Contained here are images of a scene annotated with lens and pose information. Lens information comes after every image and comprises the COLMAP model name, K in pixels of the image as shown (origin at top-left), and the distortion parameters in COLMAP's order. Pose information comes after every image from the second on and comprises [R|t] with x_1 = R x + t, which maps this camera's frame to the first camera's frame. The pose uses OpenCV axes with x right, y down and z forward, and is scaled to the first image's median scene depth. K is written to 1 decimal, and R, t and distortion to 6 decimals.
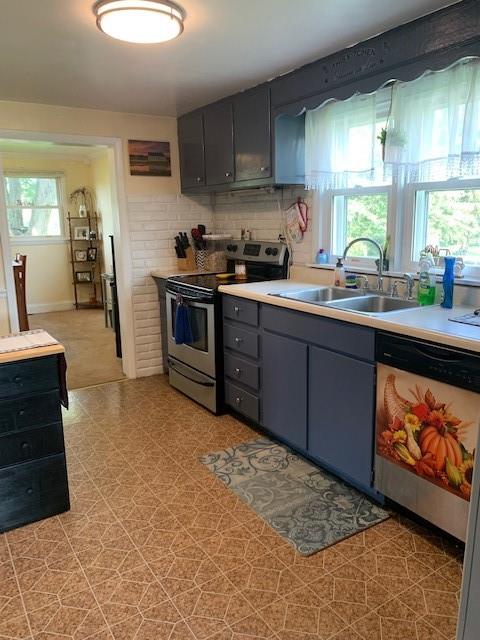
lens RADIAL K [[479.6, 0, 235.1], [0, 479.6, 320.5], [0, 0, 1]] dist [0.032724, -0.019673]
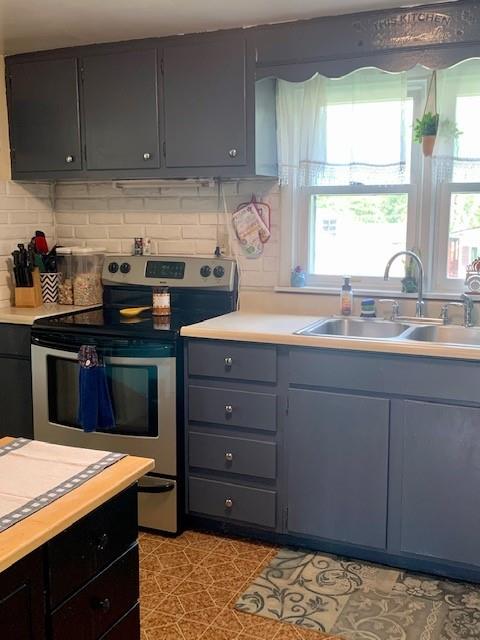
lens RADIAL K [[690.1, 0, 242.7], [0, 690.1, 321.2], [0, 0, 1]] dist [0.026525, 0.000000]
pose [[0.830499, -0.065373, 0.553170, -0.494796], [0.102342, 0.994091, -0.036171, -0.041373], [-0.547537, 0.086653, 0.832283, 0.206390]]
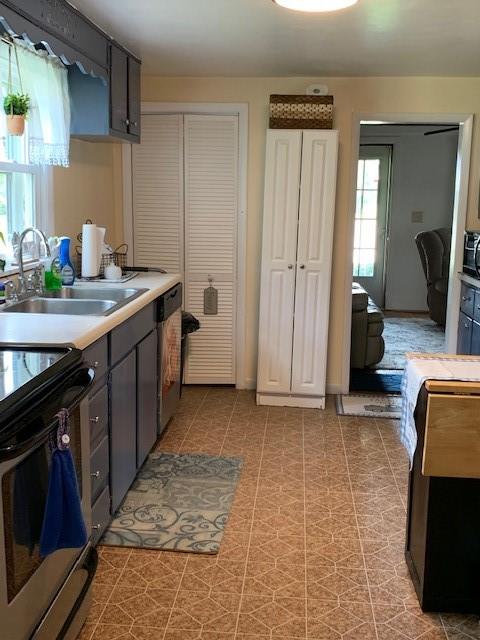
lens RADIAL K [[690.1, 0, 240.3], [0, 690.1, 317.2], [0, 0, 1]] dist [0.026525, 0.000000]
pose [[-0.798257, -0.095162, 0.594752, -0.606788], [0.131676, 0.935983, 0.326491, -0.317380], [-0.587748, 0.338939, -0.734624, 1.472506]]
